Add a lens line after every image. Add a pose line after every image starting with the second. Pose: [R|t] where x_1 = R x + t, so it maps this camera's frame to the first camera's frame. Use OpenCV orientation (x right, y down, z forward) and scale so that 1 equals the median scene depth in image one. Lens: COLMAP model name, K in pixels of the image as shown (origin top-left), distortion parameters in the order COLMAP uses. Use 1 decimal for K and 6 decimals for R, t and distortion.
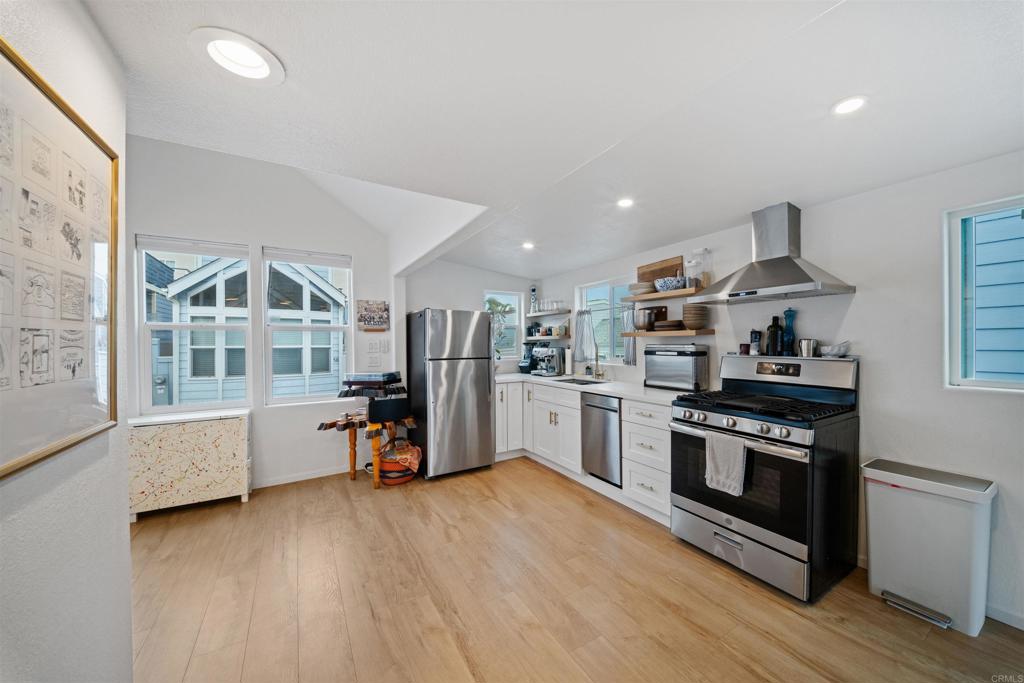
lens RADIAL K [[361.8, 0, 519.1], [0, 361.8, 345.3], [0, 0, 1]] dist [0.003226, -0.003062]
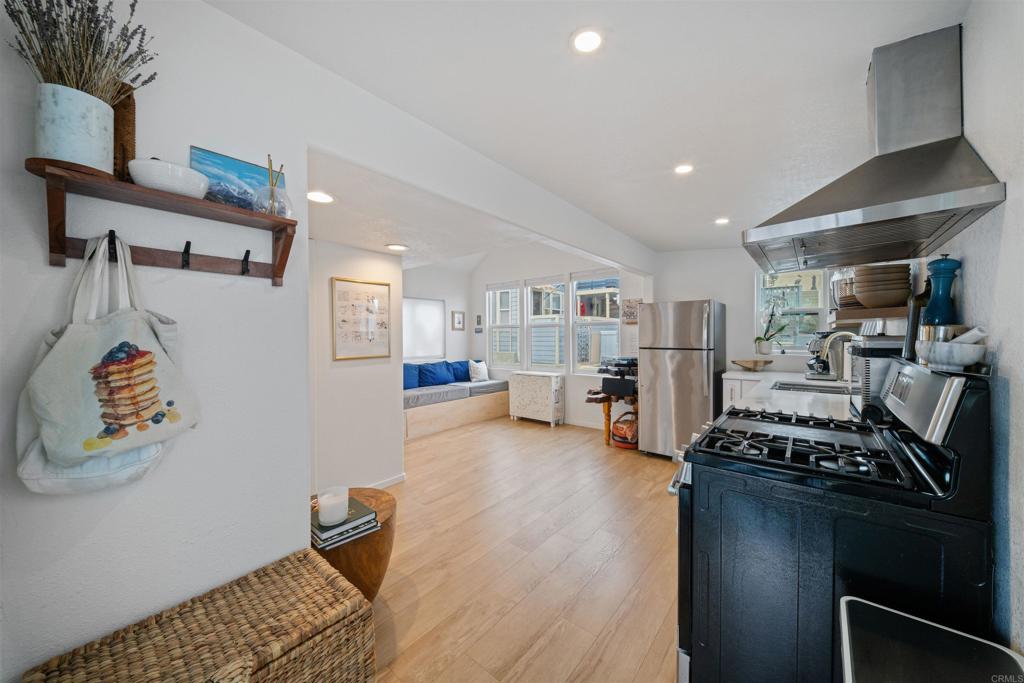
lens RADIAL K [[358.7, 0, 509.0], [0, 358.7, 336.9], [0, 0, 1]] dist [0.000133, 0.000021]
pose [[0.314824, 0.008383, -0.949113, 0.711466], [-0.003018, 0.999965, 0.007831, -0.002957], [0.949145, 0.000399, 0.314839, 0.252805]]
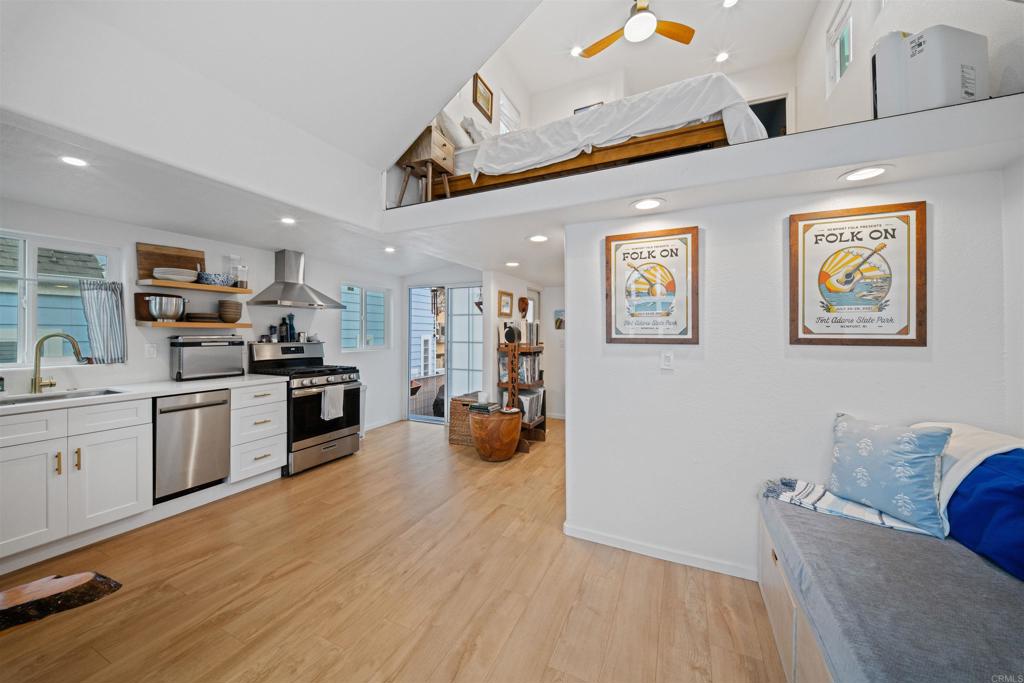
lens RADIAL K [[361.8, 0, 513.5], [0, 361.8, 329.8], [0, 0, 1]] dist [0.003226, -0.003062]
pose [[-0.555960, 0.015903, 0.831057, -0.857888], [0.009808, 0.999873, -0.012572, 0.002378], [-0.831151, 0.001162, -0.556045, 0.775207]]
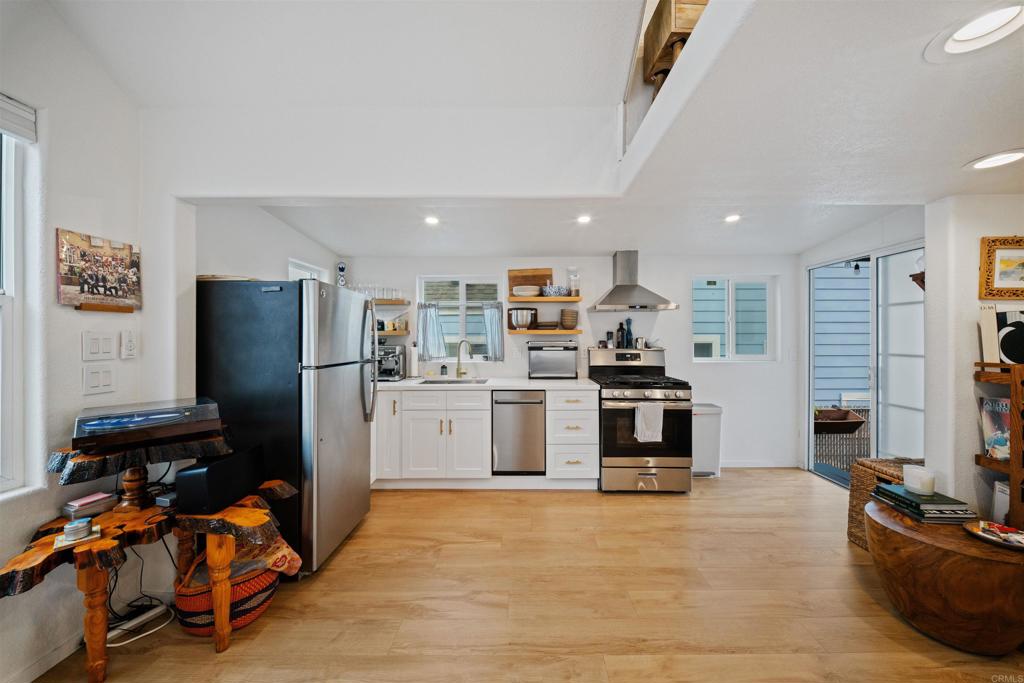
lens RADIAL K [[361.8, 0, 525.1], [0, 361.8, 337.4], [0, 0, 1]] dist [0.003226, -0.003062]
pose [[0.518211, 0.008942, 0.855206, -0.585698], [0.003701, 0.999913, -0.012697, -0.000097], [-0.855245, 0.009745, 0.518133, 0.416123]]
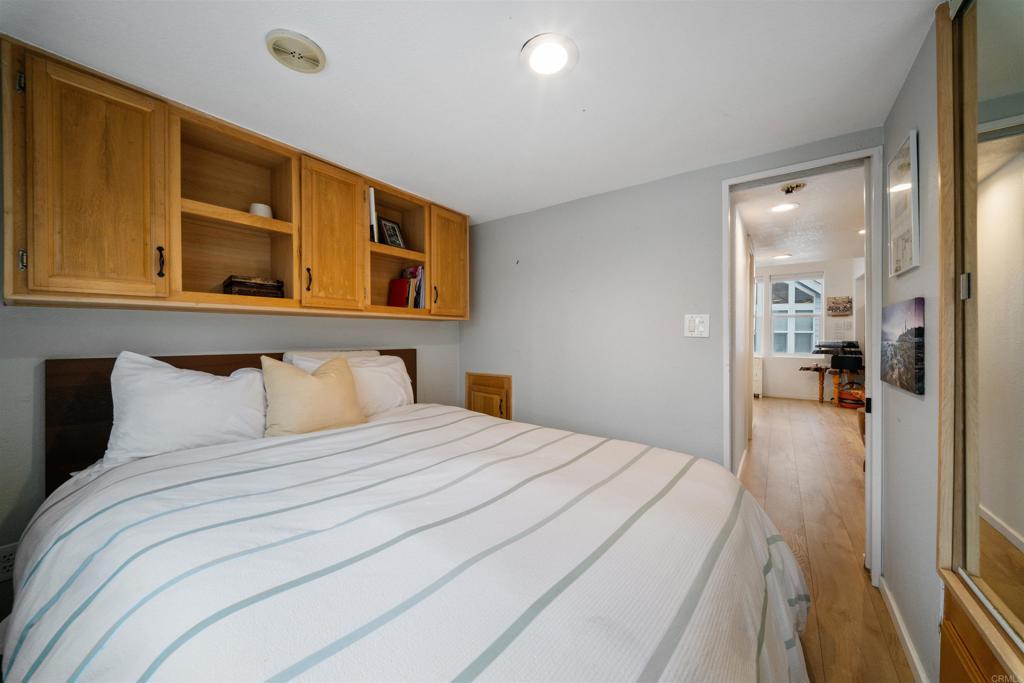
lens RADIAL K [[361.8, 0, 522.3], [0, 361.8, 338.7], [0, 0, 1]] dist [0.003226, -0.003062]
pose [[0.396076, 0.017362, -0.918054, 0.583849], [-0.012031, 0.999834, 0.013718, 0.063260], [0.918139, 0.005612, 0.396219, -1.041330]]
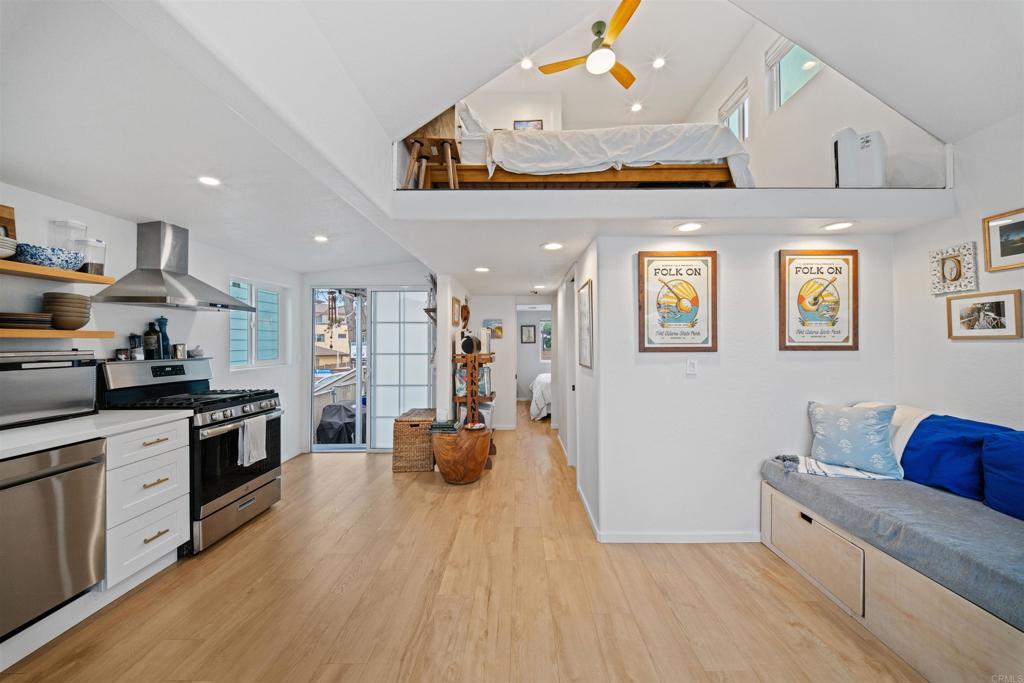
lens RADIAL K [[361.8, 0, 518.3], [0, 361.8, 336.6], [0, 0, 1]] dist [0.003226, -0.003062]
pose [[-0.852872, 0.021461, 0.521678, -0.559176], [0.016808, 0.999766, -0.013650, -0.004453], [-0.521849, -0.002873, -0.853033, 0.994667]]
